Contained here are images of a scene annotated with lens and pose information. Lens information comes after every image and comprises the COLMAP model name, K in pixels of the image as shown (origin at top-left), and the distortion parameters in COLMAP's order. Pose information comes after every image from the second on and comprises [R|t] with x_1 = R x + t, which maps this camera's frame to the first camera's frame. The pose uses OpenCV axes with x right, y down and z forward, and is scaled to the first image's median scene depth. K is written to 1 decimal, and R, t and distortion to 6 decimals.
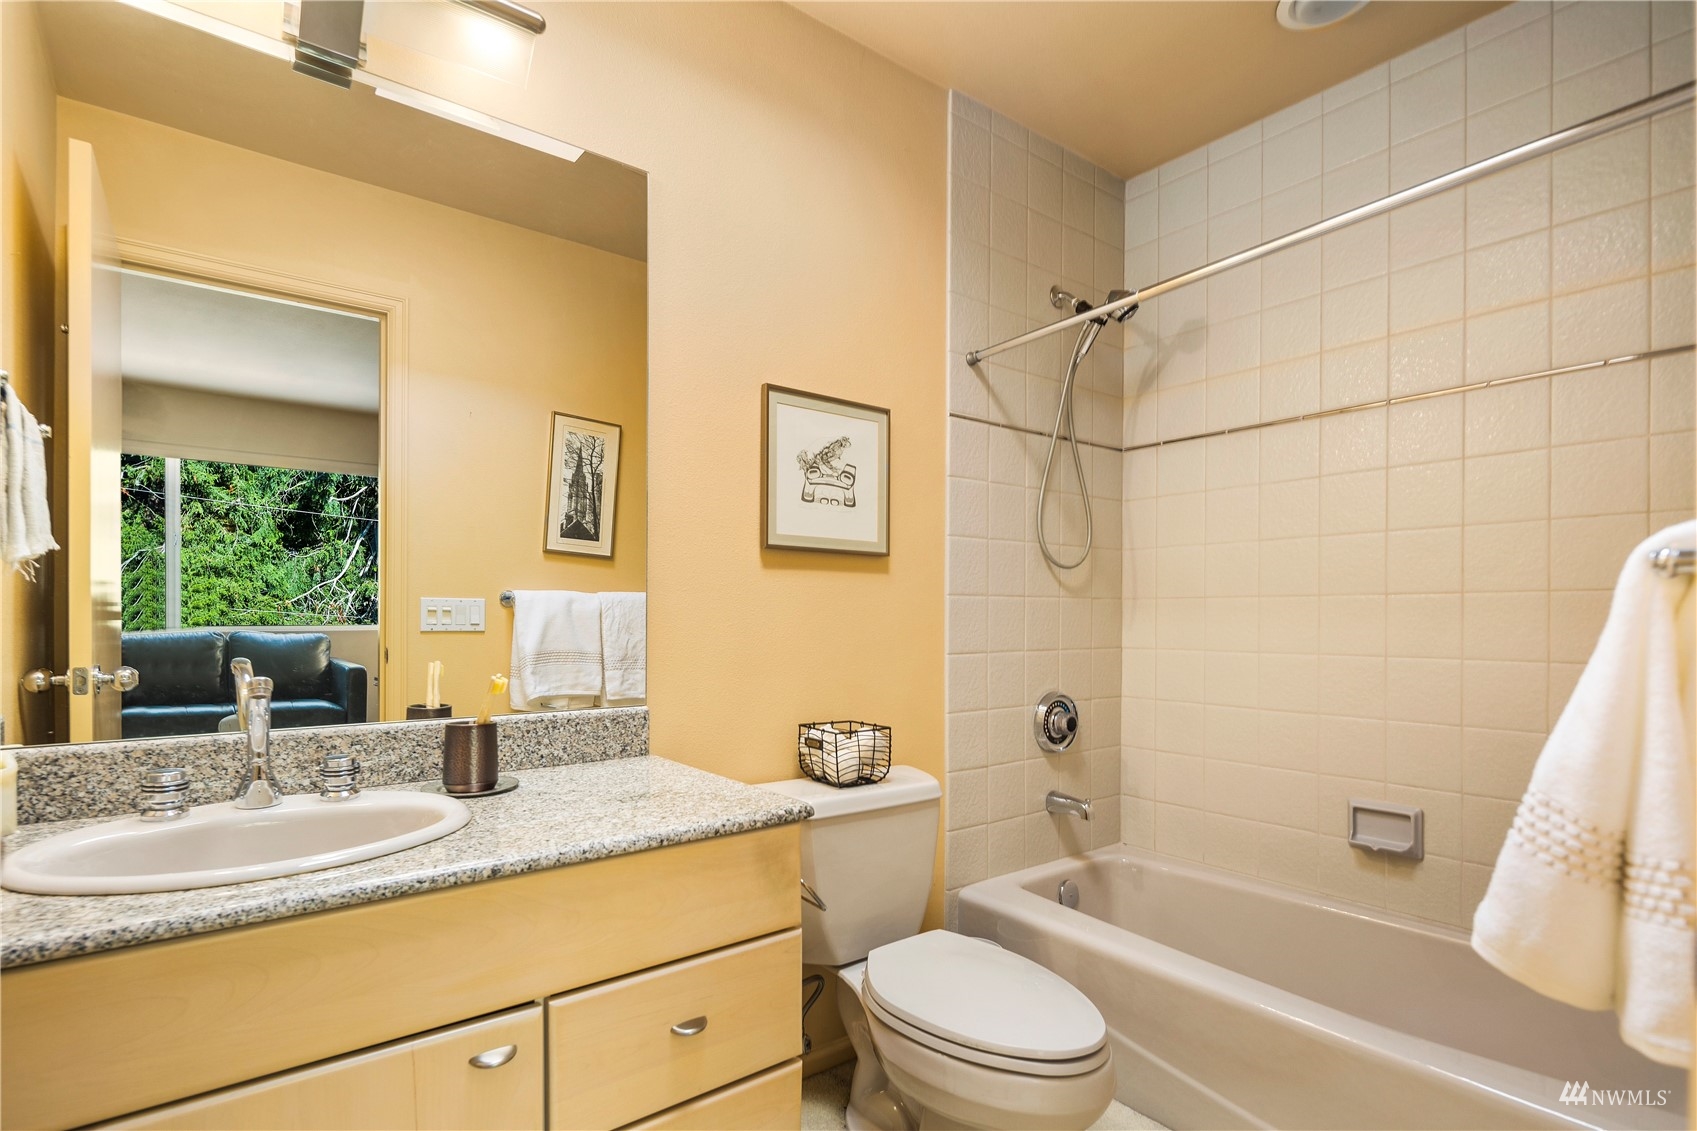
lens RADIAL K [[831.1, 0, 847.4], [0, 831.1, 602.1], [0, 0, 1]] dist [-0.000824, -0.000163]
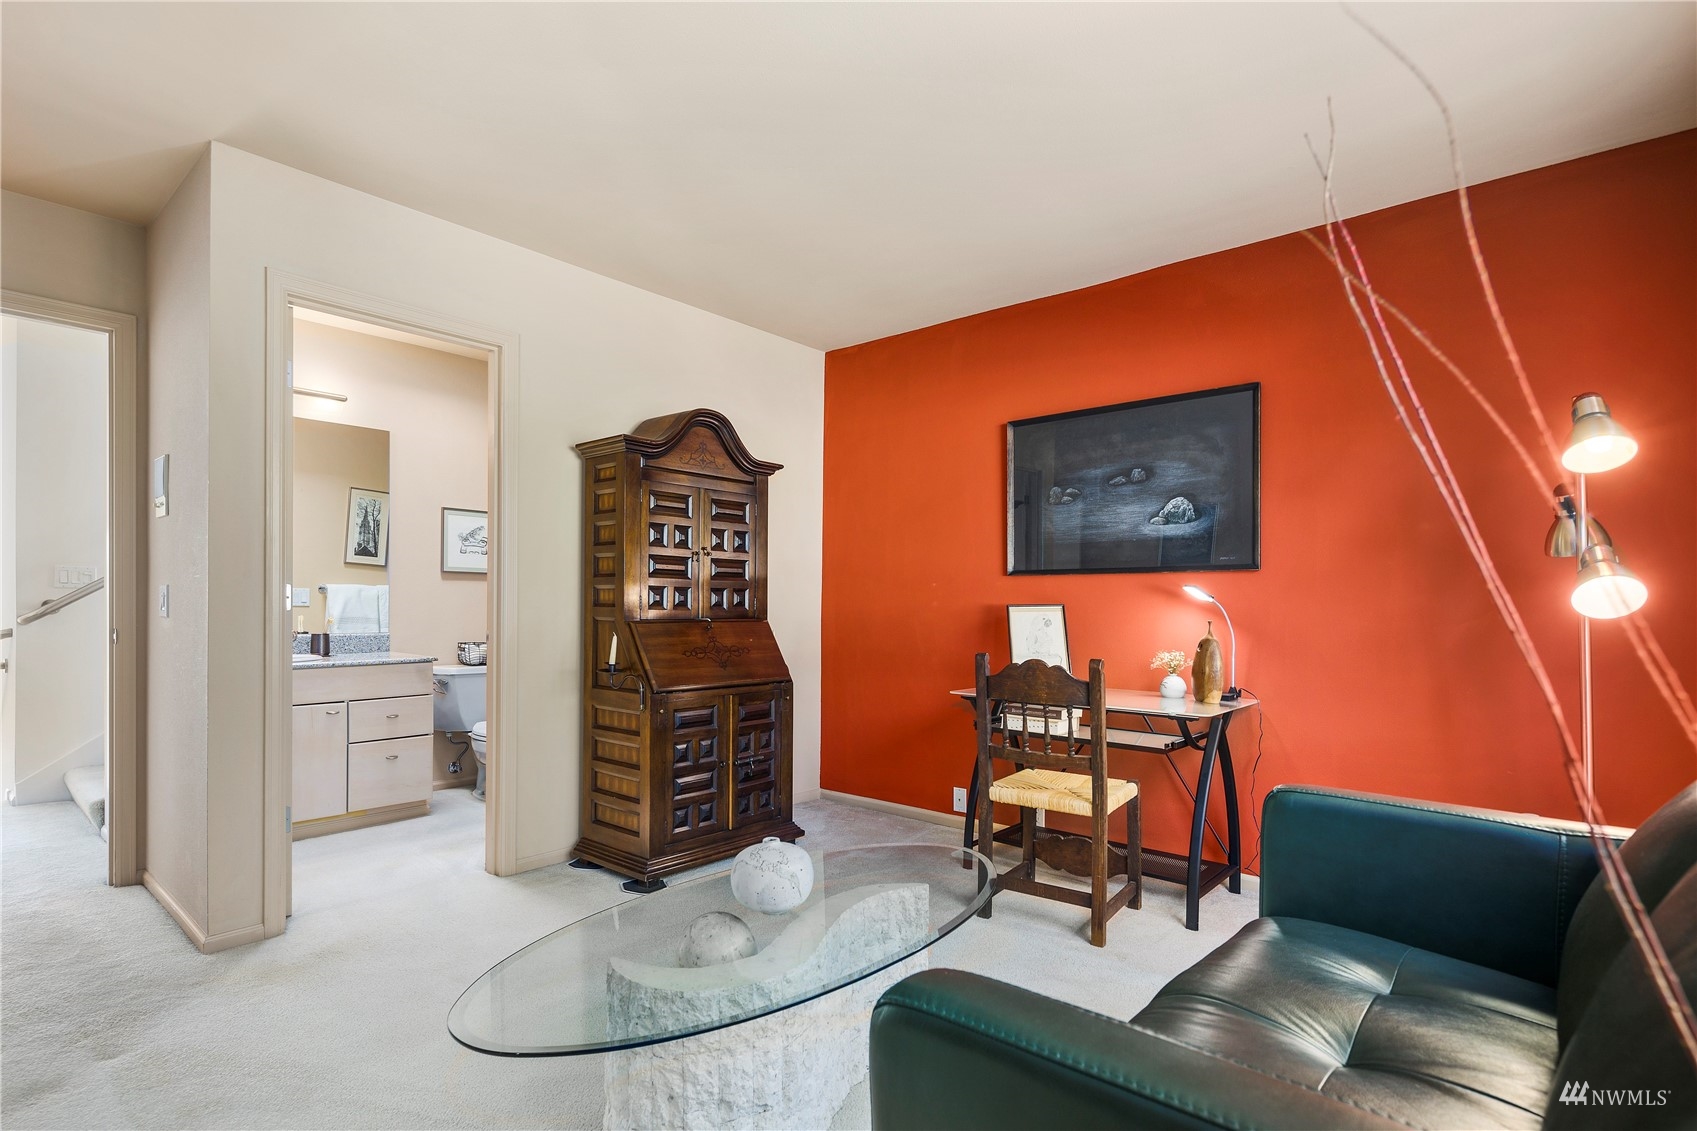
lens RADIAL K [[831.1, 0, 847.4], [0, 831.1, 602.1], [0, 0, 1]] dist [-0.000824, -0.000163]
pose [[0.979989, 0.009629, 0.198817, 0.367626], [-0.013113, 0.999783, 0.016216, -0.019314], [-0.198618, -0.018499, 0.979902, -1.043497]]
